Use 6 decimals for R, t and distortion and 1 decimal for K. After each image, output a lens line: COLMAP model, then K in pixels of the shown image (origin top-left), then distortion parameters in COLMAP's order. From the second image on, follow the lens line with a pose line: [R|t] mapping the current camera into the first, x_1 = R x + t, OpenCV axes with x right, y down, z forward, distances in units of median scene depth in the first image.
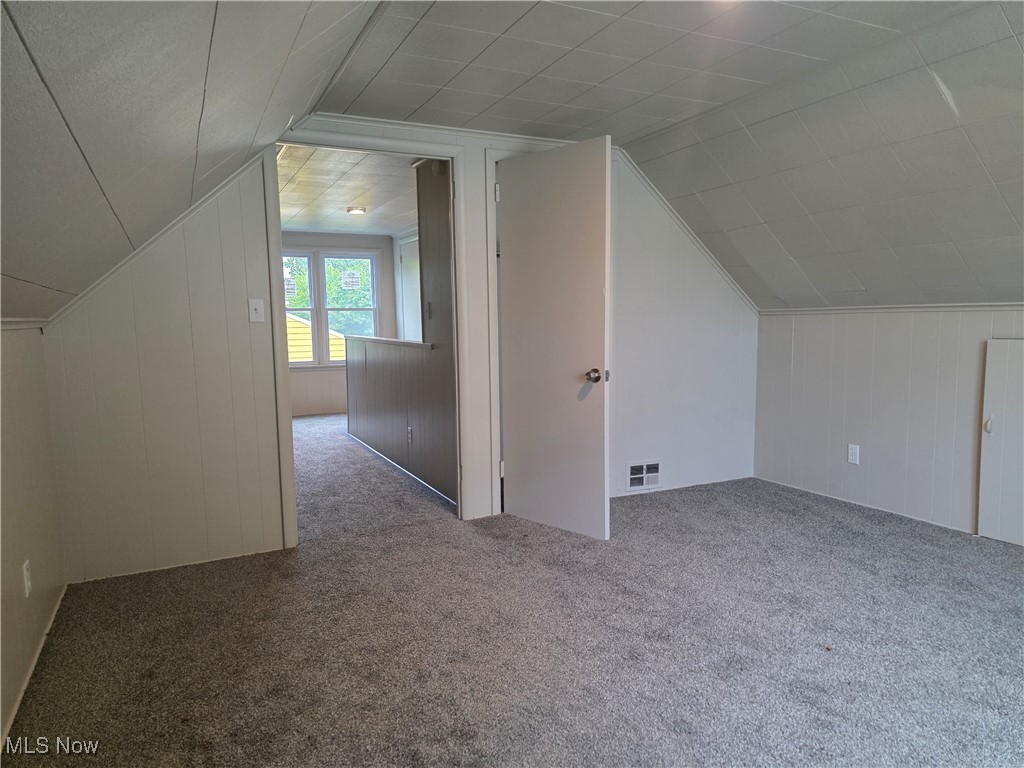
lens RADIAL K [[684.6, 0, 514.2], [0, 684.6, 382.9], [0, 0, 1]] dist [0.051290, -0.039185]
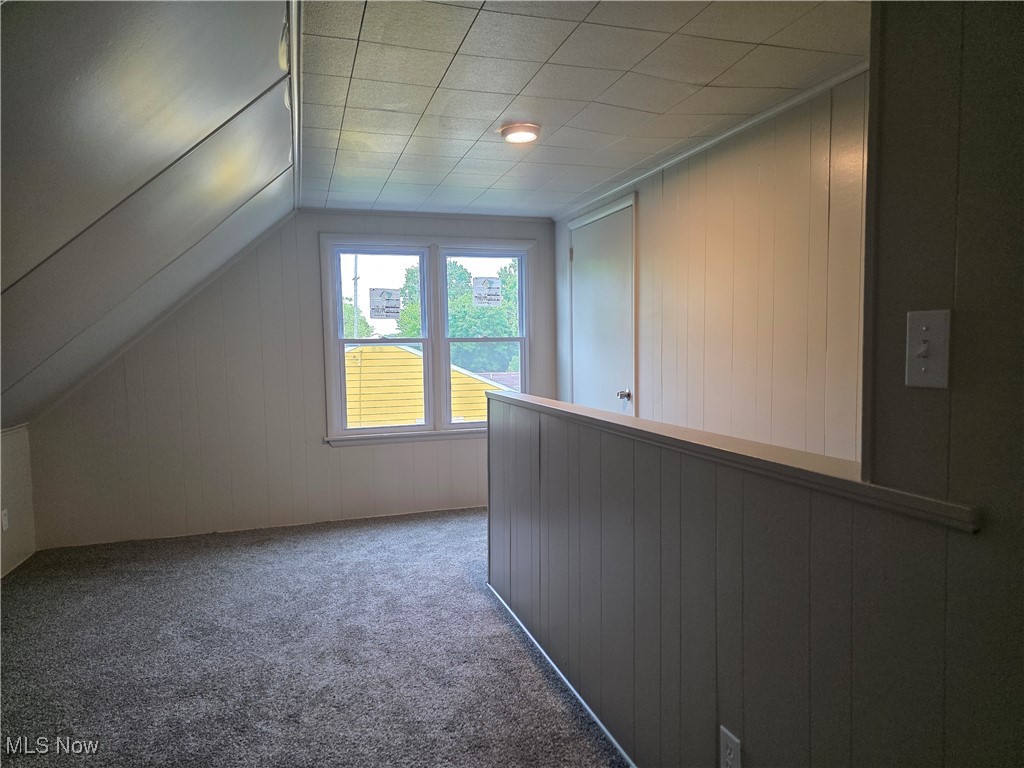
lens RADIAL K [[684.6, 0, 510.9], [0, 684.6, 388.7], [0, 0, 1]] dist [0.051290, -0.039185]
pose [[0.987589, 0.007217, -0.156895, -0.120968], [-0.012071, 0.999477, -0.030010, -0.045344], [0.156597, 0.031531, 0.987159, 0.407125]]
